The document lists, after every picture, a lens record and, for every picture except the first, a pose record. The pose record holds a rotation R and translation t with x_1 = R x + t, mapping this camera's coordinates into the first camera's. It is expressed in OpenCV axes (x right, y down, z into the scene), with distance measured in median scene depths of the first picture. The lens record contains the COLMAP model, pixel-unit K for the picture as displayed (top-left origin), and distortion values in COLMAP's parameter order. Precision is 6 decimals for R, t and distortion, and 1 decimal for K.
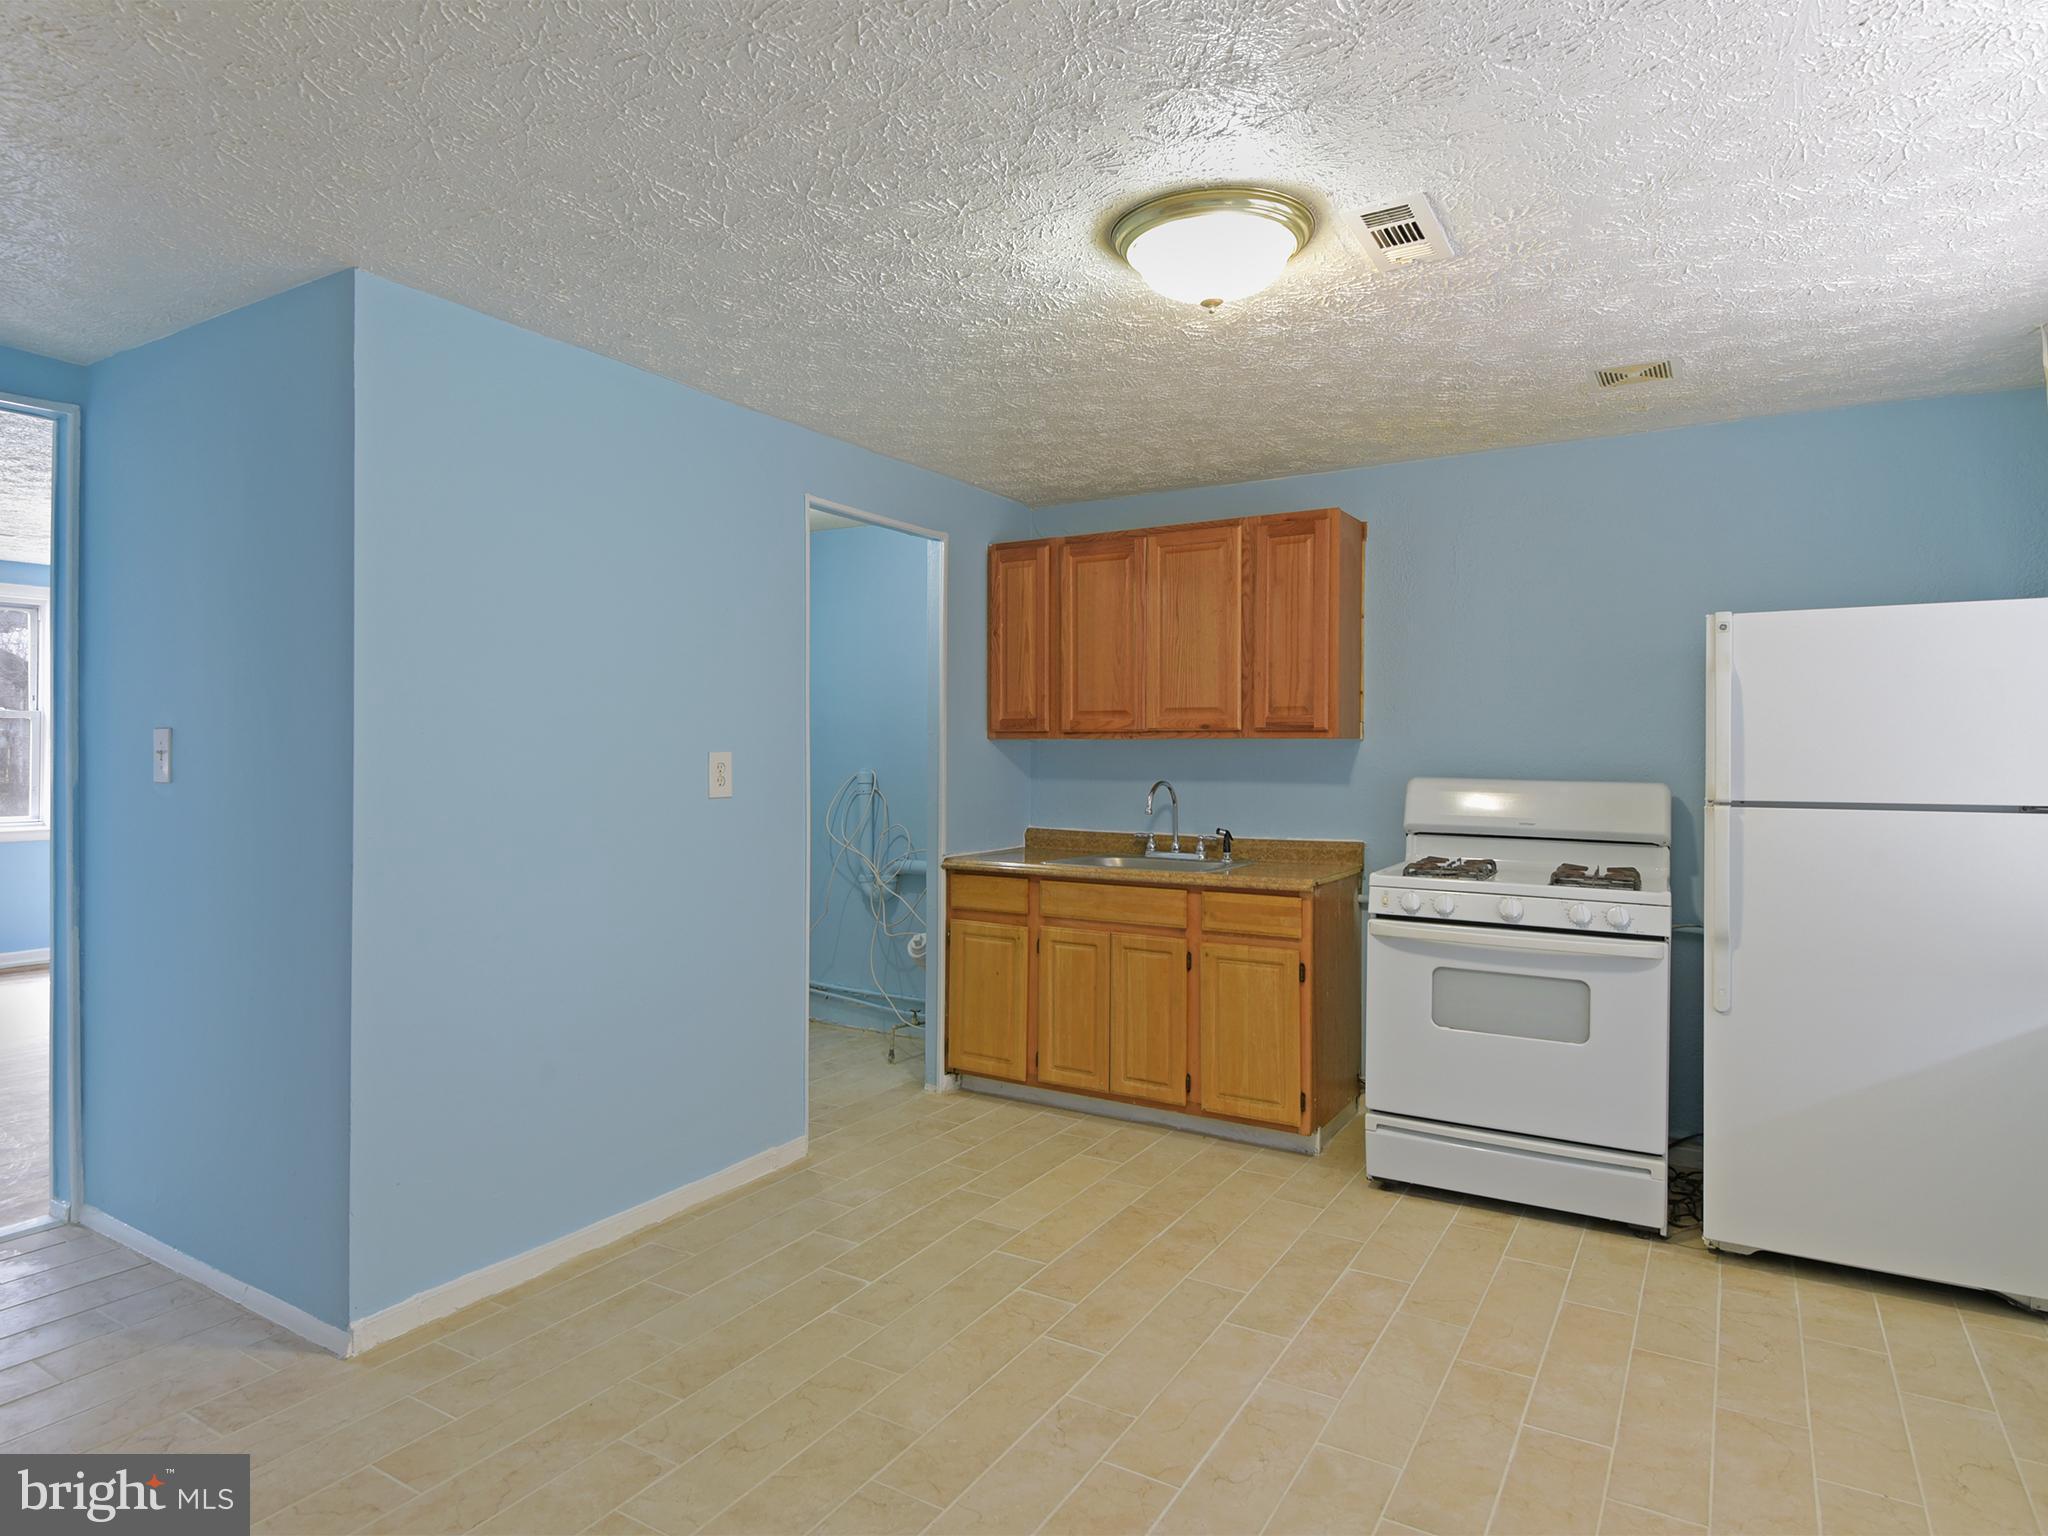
lens RADIAL K [[1133.9, 0, 1024.0], [0, 1133.9, 768.0], [0, 0, 1]] dist [0.034557, -0.047638]
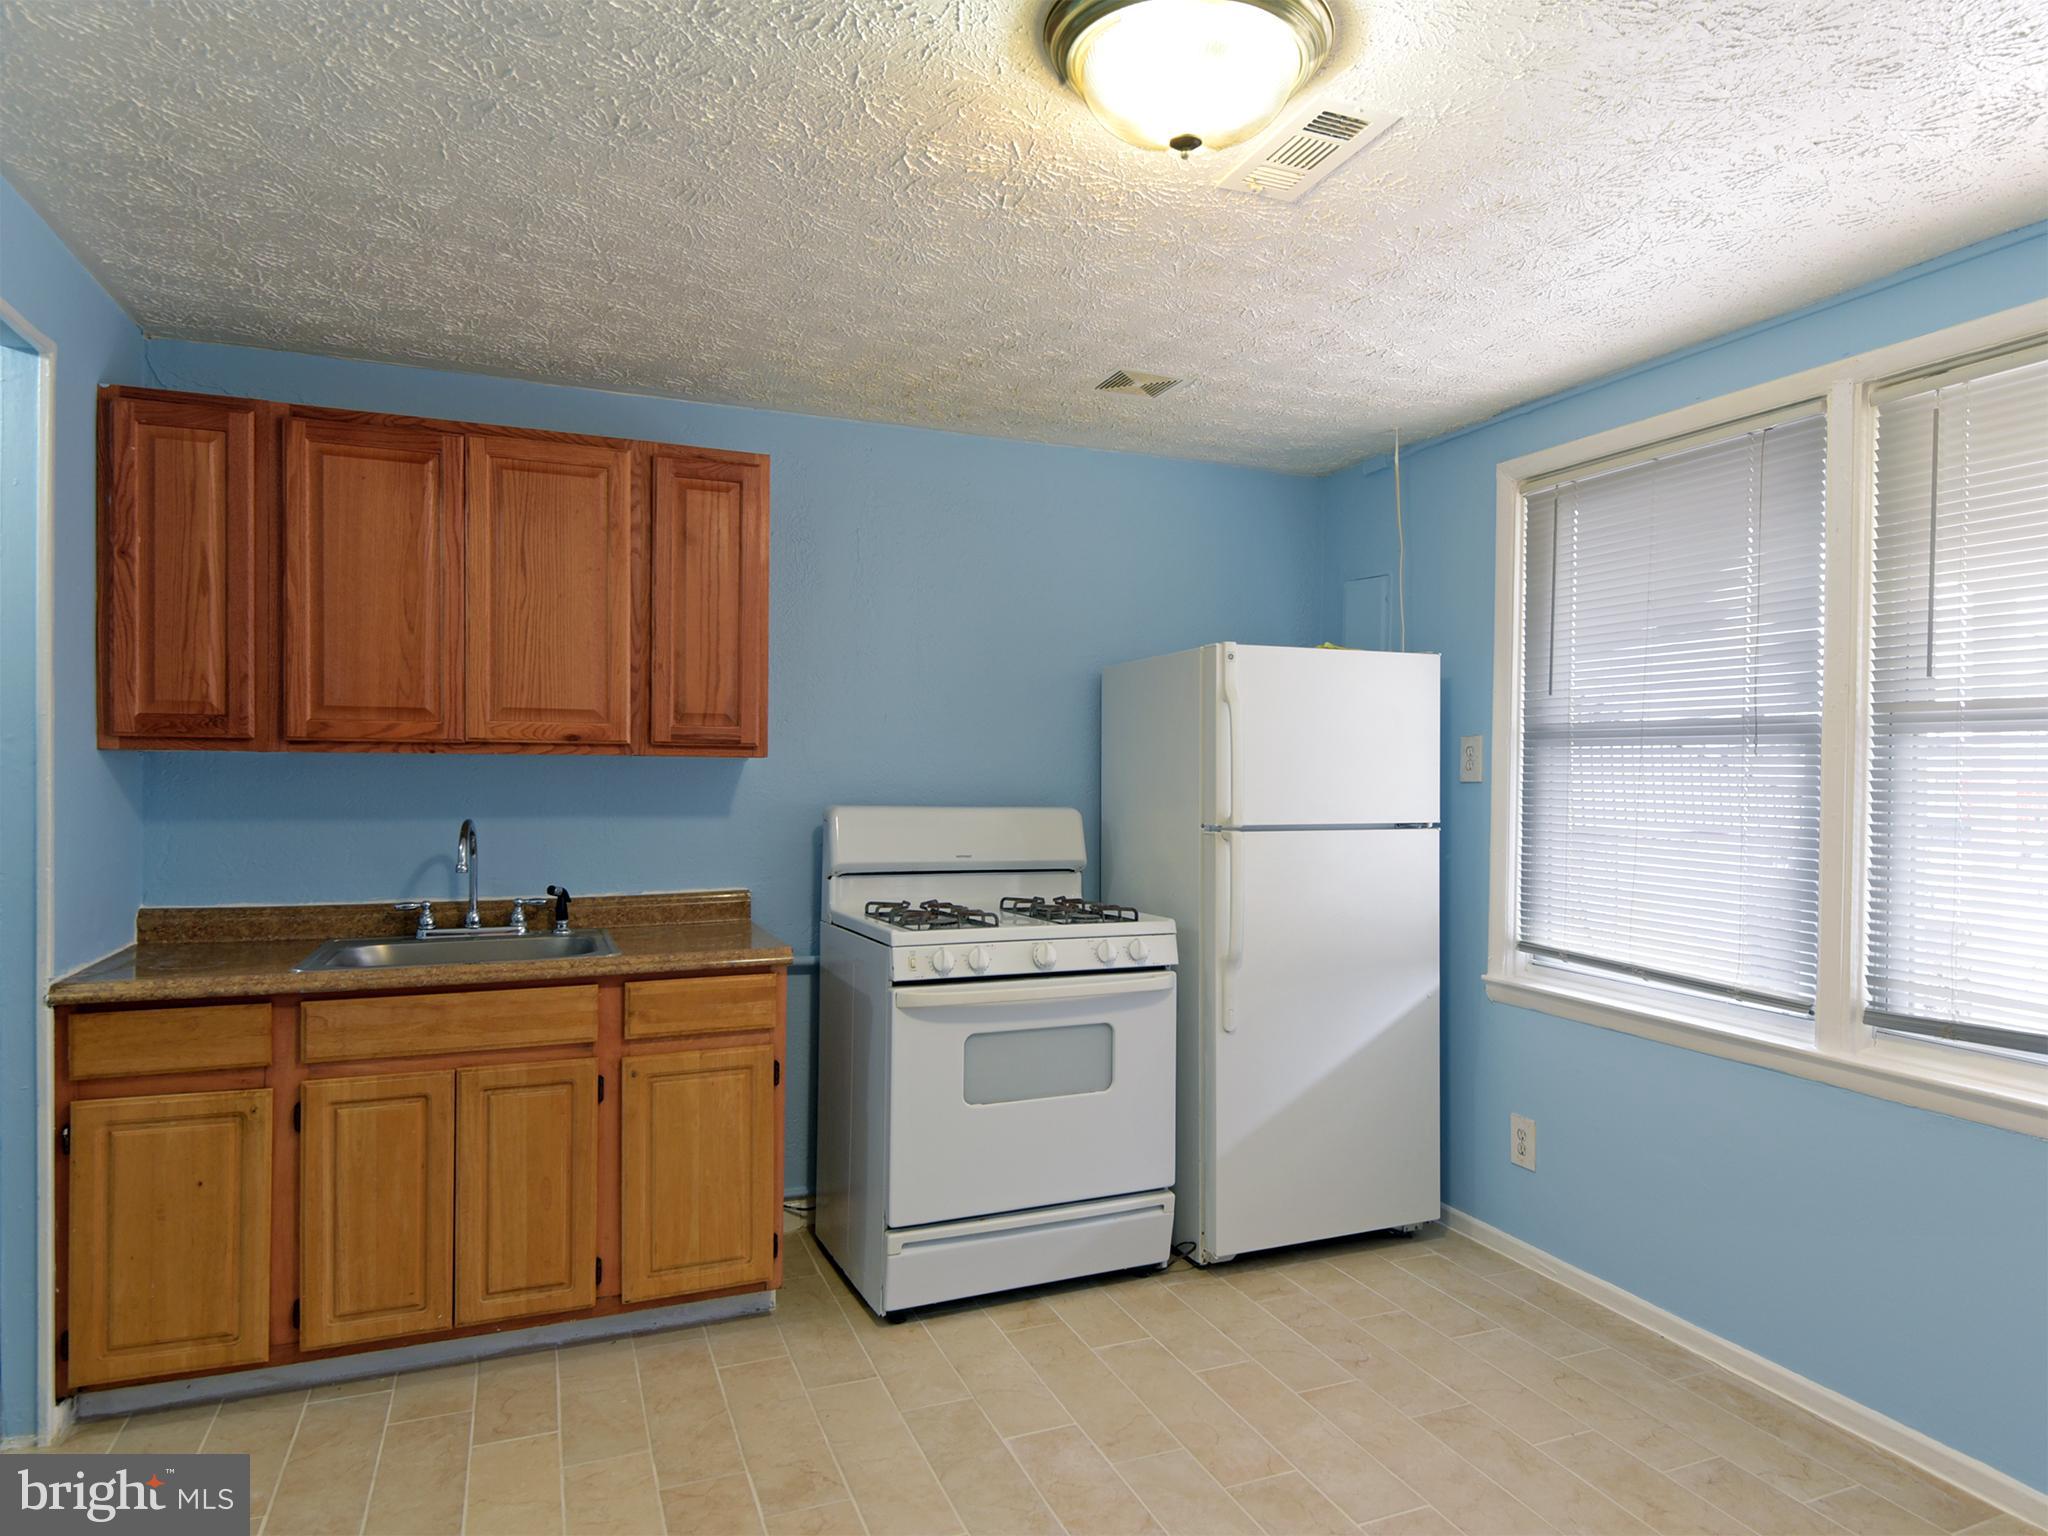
lens RADIAL K [[1232.3, 0, 1204.4], [0, 1232.3, 800.1], [0, 0, 1]] dist [0.027656, -0.024246]
pose [[0.591904, -0.016374, 0.805842, -0.218520], [0.005651, 0.999853, 0.016165, -0.009585], [-0.805988, -0.005014, 0.591910, 0.268487]]
